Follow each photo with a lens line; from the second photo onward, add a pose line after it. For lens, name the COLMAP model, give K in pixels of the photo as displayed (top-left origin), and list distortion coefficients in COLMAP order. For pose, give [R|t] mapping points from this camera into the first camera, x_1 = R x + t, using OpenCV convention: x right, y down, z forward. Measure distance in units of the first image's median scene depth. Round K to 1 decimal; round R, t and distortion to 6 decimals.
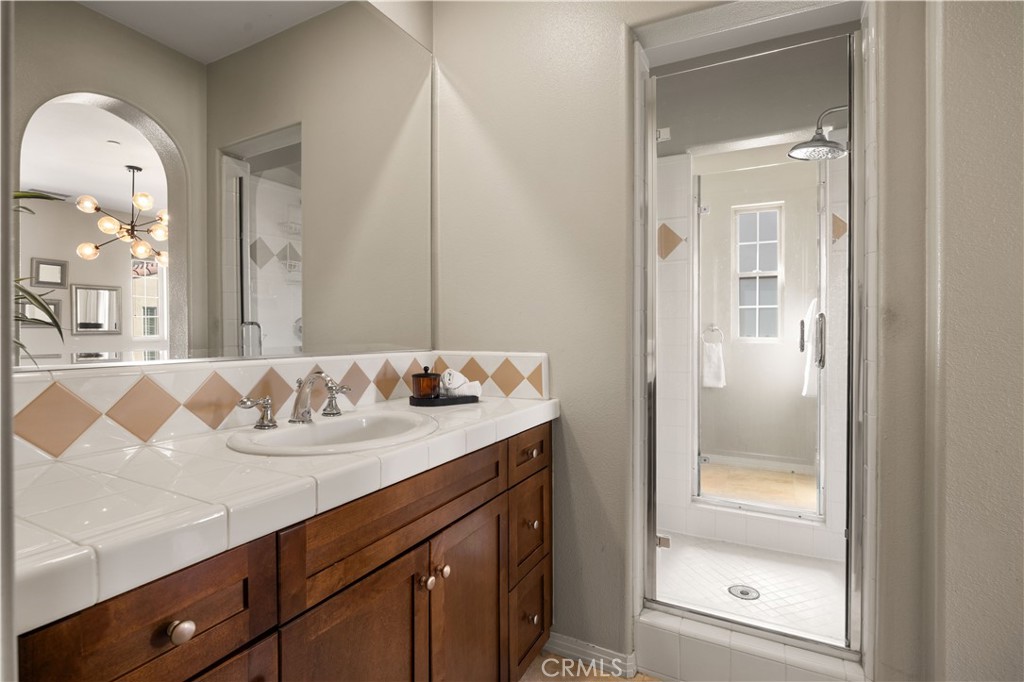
lens RADIAL K [[509.7, 0, 502.0], [0, 509.7, 336.0], [0, 0, 1]] dist [-0.011515, 0.001562]
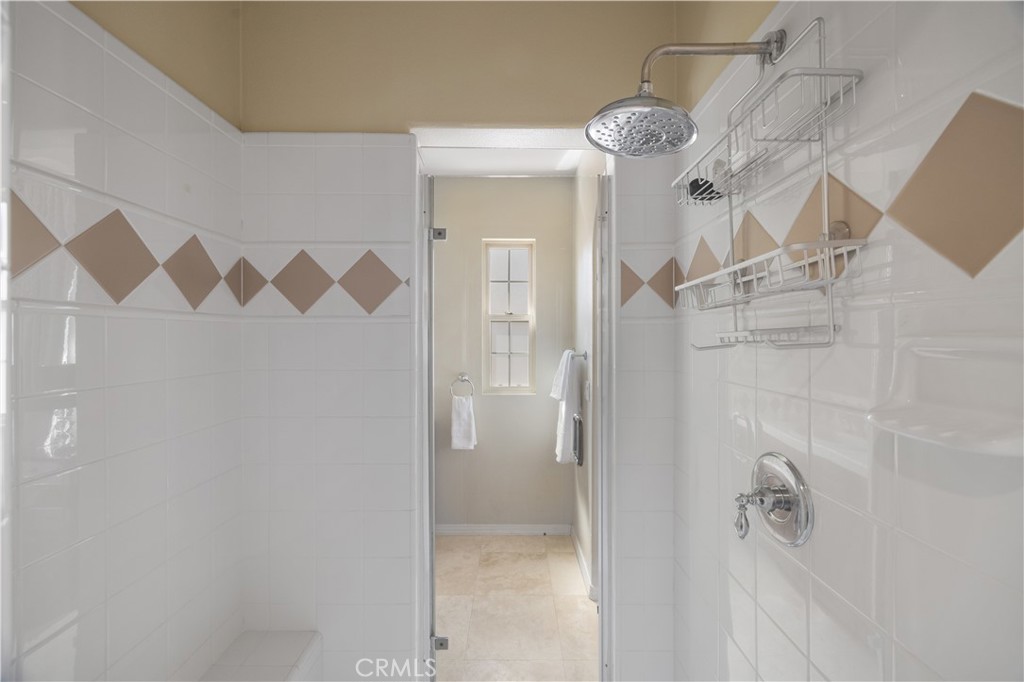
lens RADIAL K [[402.4, 0, 516.8], [0, 402.4, 334.4], [0, 0, 1]] dist [-0.001889, 0.000324]
pose [[0.877037, 0.000311, 0.480422, 0.176957], [0.003537, 0.999969, -0.007105, -0.088735], [-0.480409, 0.007931, 0.877009, 0.379090]]
